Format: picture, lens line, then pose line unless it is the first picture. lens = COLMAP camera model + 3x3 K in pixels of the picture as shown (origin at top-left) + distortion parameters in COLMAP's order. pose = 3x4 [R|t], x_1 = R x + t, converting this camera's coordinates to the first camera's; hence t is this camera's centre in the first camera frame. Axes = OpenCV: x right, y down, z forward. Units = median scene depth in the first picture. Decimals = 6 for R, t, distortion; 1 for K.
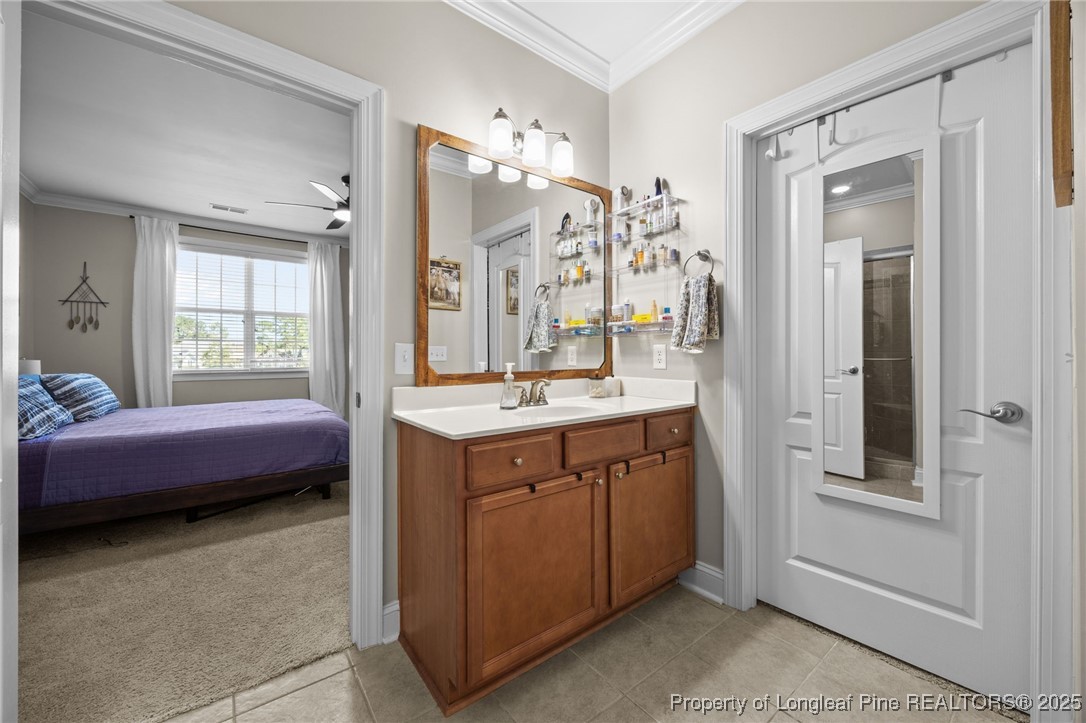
lens RADIAL K [[418.3, 0, 548.3], [0, 418.3, 355.8], [0, 0, 1]] dist [-0.000284, 0.000013]
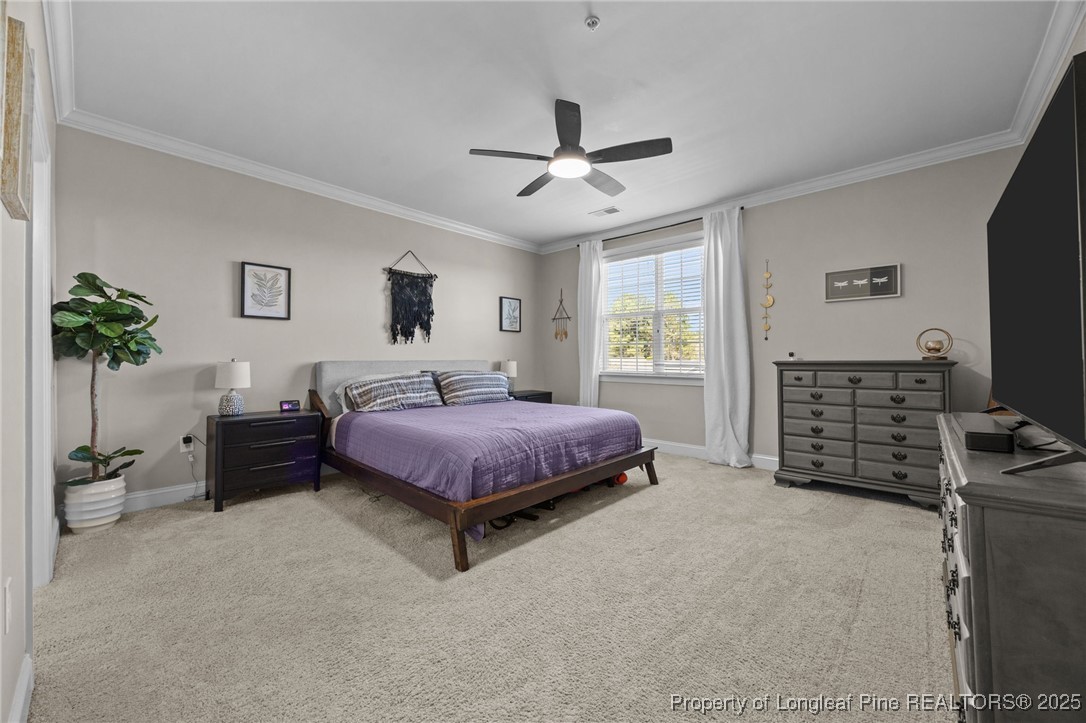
lens RADIAL K [[418.3, 0, 548.3], [0, 418.3, 355.8], [0, 0, 1]] dist [-0.000284, 0.000013]
pose [[0.160554, -0.004633, -0.987016, 0.208158], [-0.003917, 0.999978, -0.005332, -0.001426], [0.987019, 0.004722, 0.160533, 0.733297]]
